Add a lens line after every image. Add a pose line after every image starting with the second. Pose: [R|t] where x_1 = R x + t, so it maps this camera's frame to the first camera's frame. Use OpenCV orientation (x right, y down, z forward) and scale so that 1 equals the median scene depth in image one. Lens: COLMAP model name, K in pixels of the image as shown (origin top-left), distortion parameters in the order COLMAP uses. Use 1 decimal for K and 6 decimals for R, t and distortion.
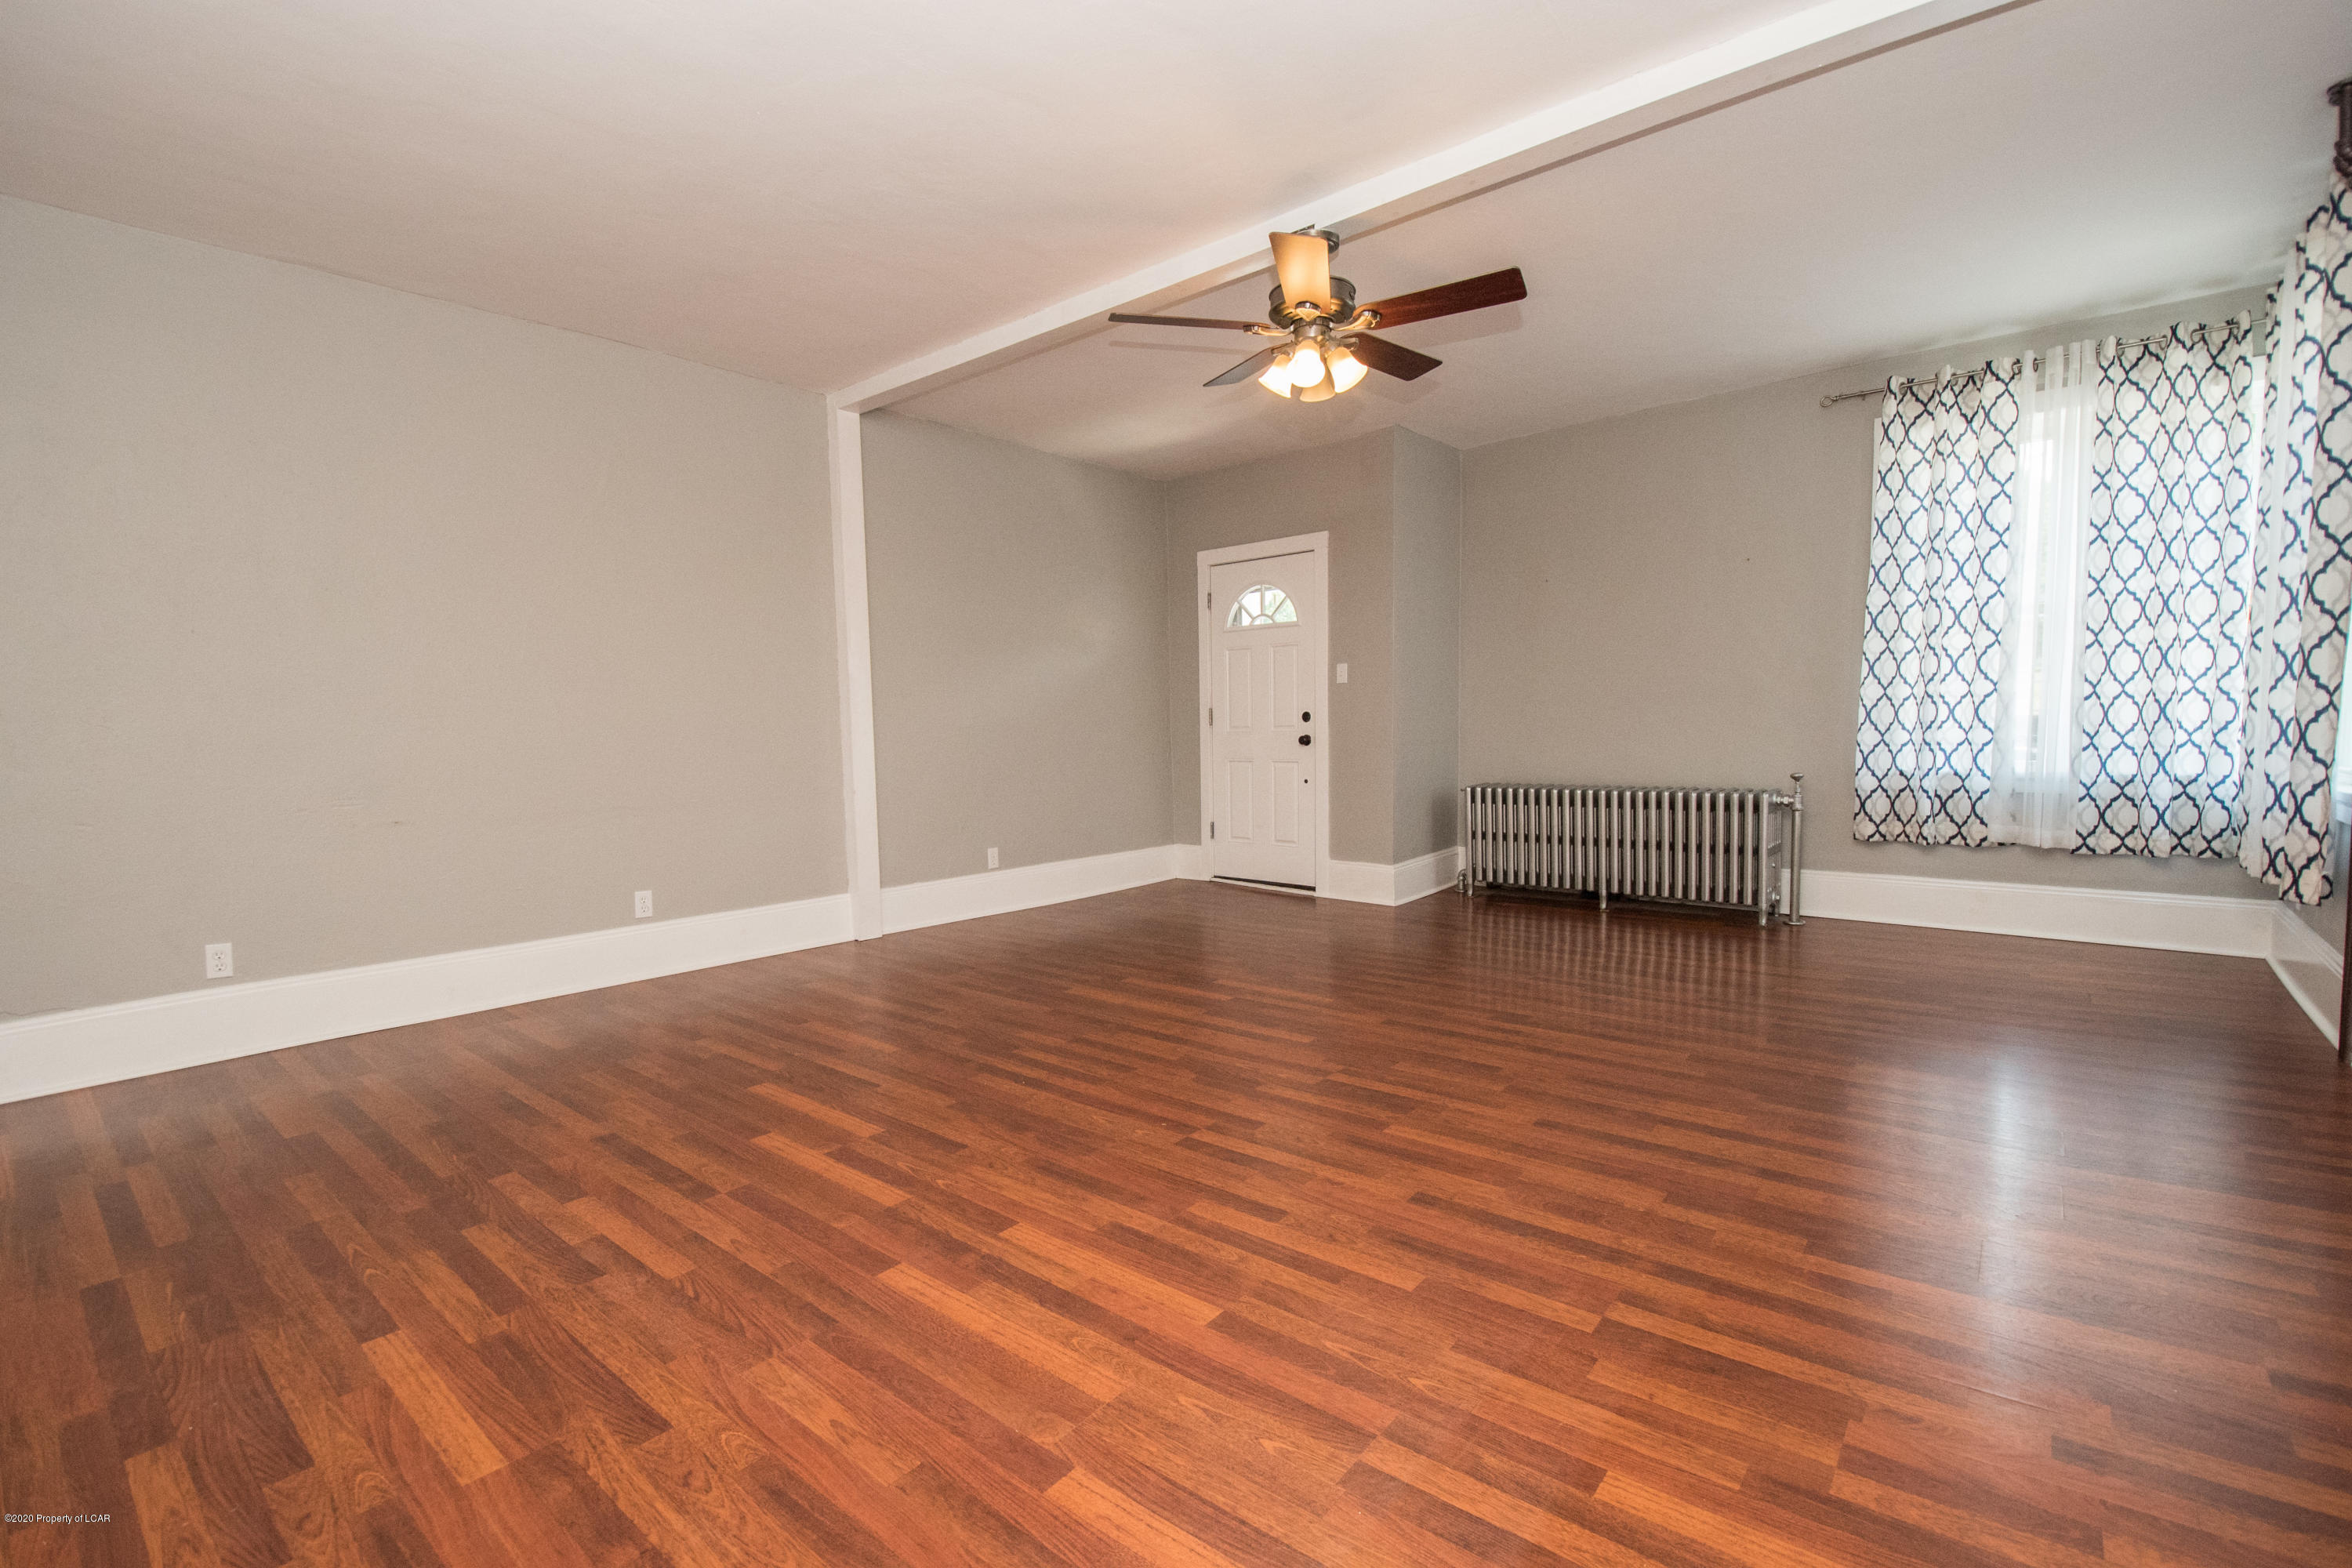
lens RADIAL K [[1031.4, 0, 1169.6], [0, 1031.4, 809.4], [0, 0, 1]] dist [0.016946, -0.024667]
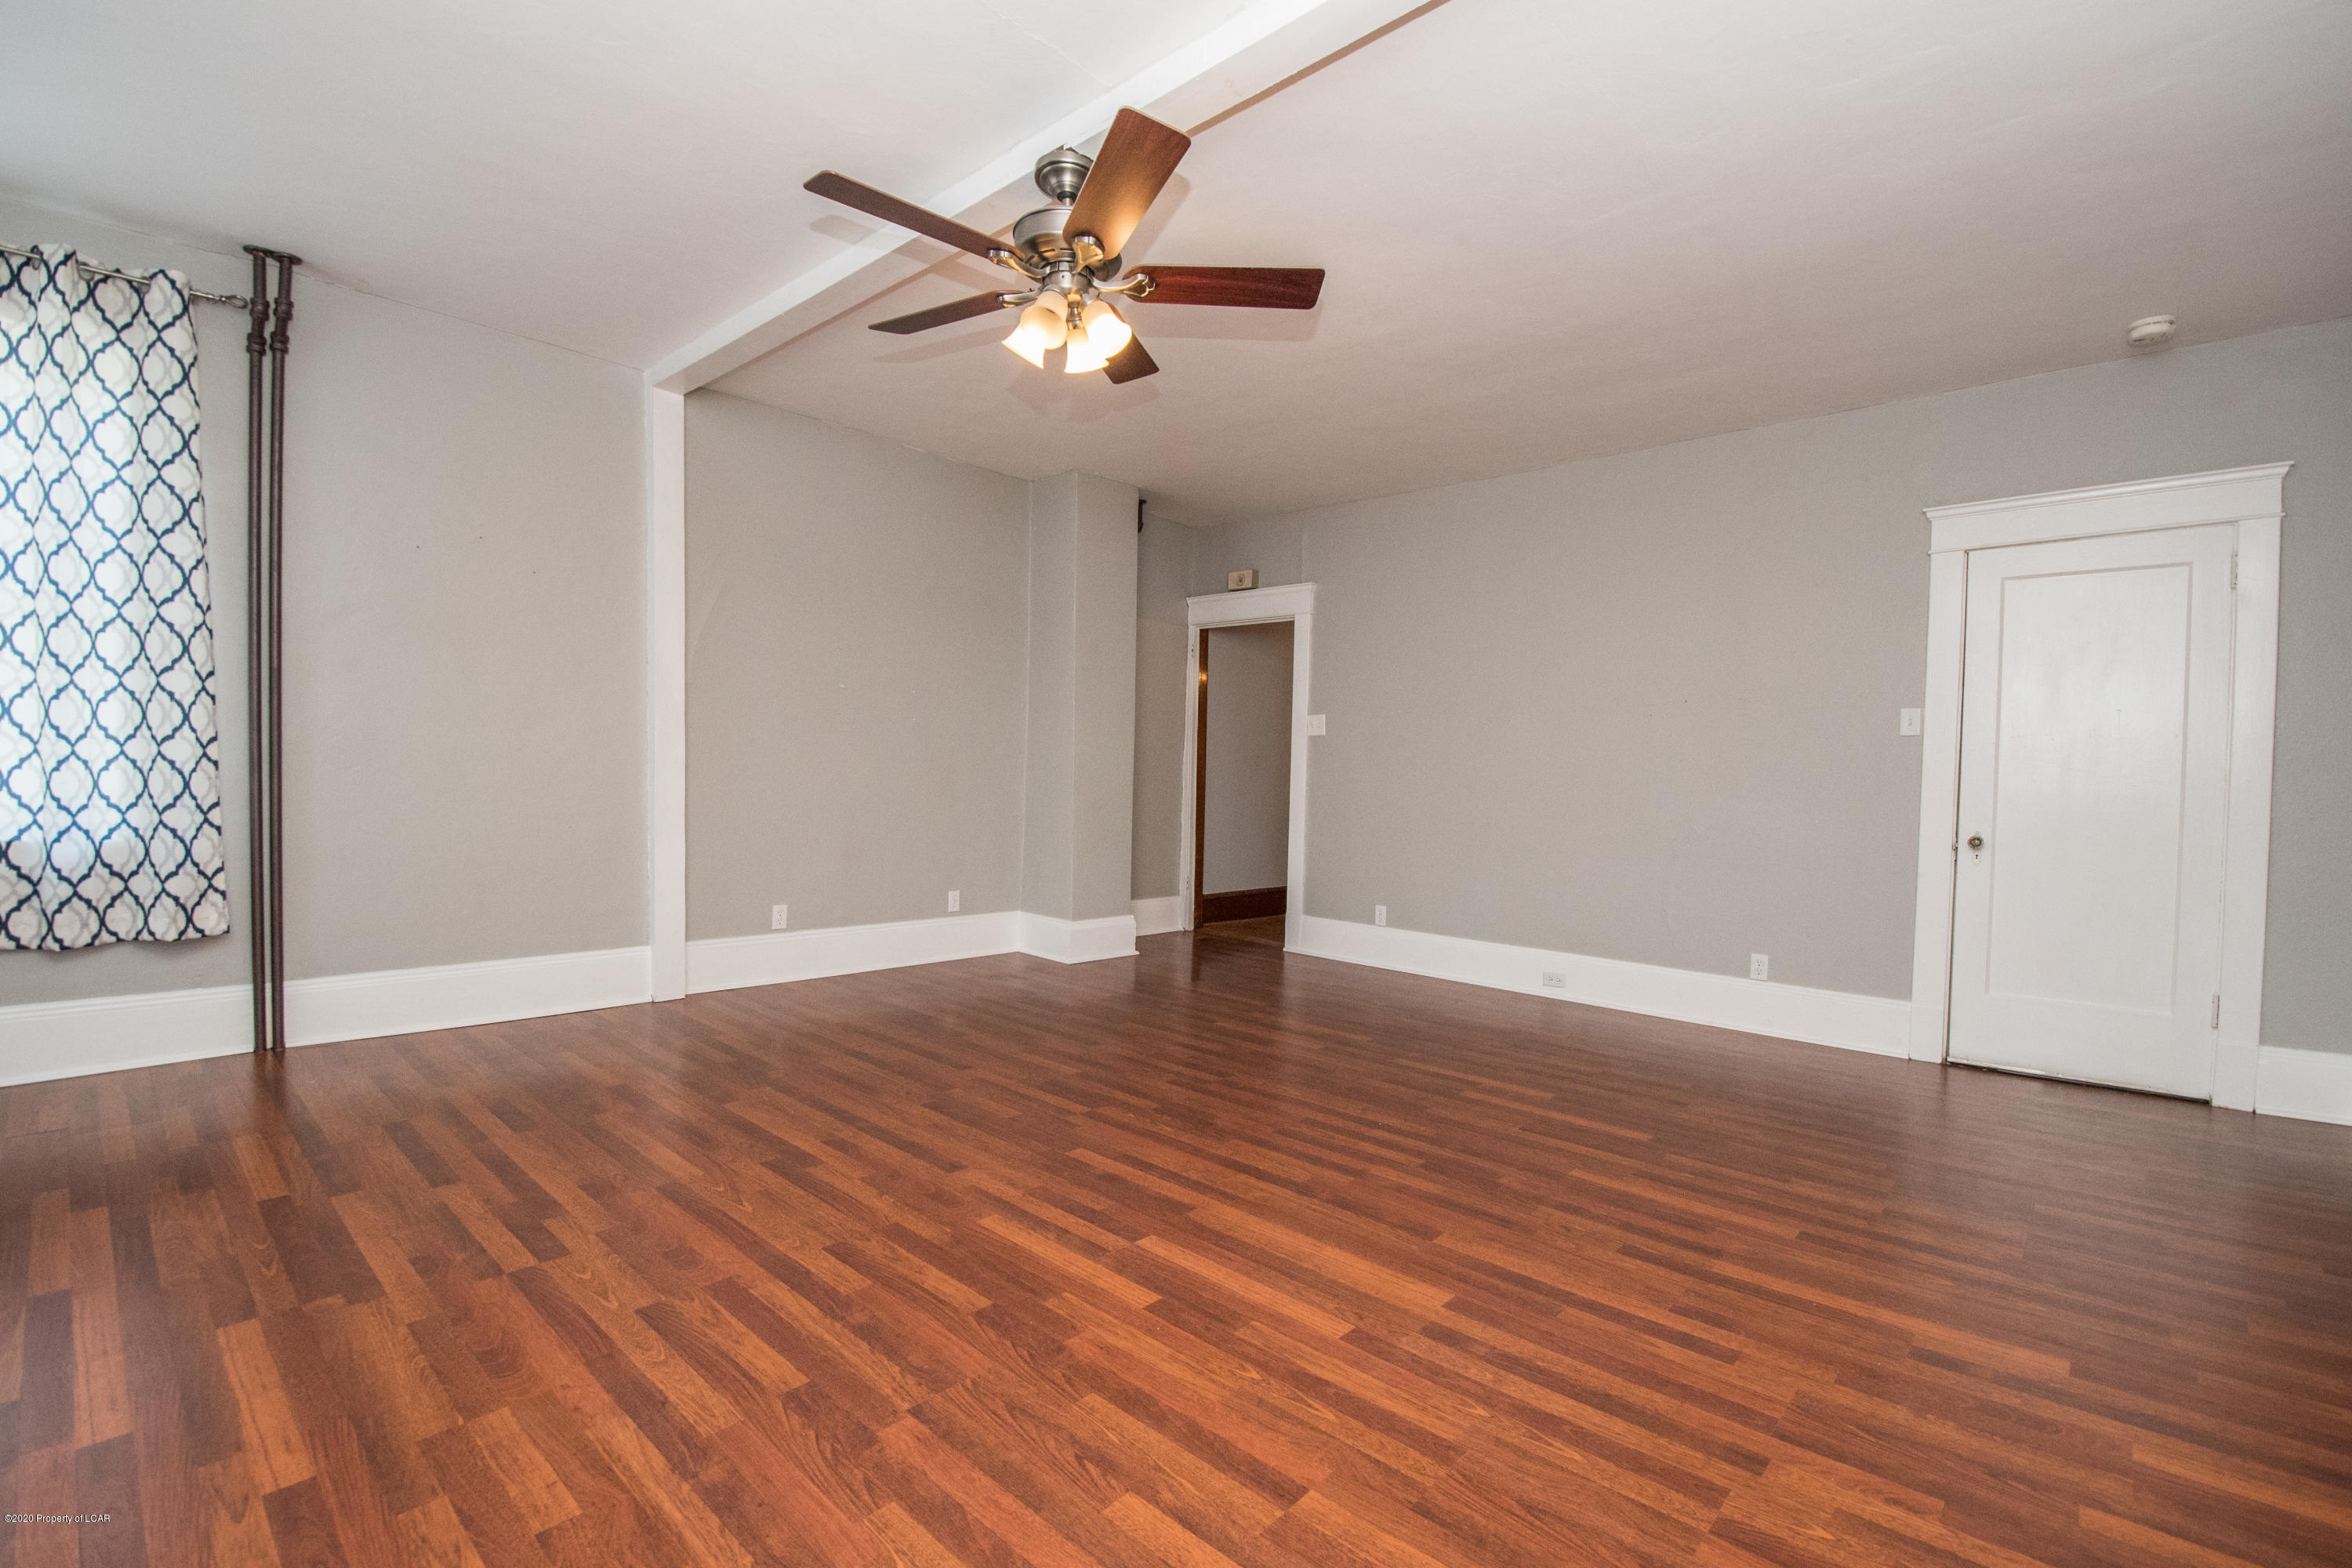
lens RADIAL K [[1031.4, 0, 1169.6], [0, 1031.4, 809.4], [0, 0, 1]] dist [0.016946, -0.024667]
pose [[-0.998562, -0.005093, 0.053368, 0.015703], [0.000757, 0.994038, 0.109033, -0.157202], [-0.053605, 0.108916, -0.992605, 1.937528]]
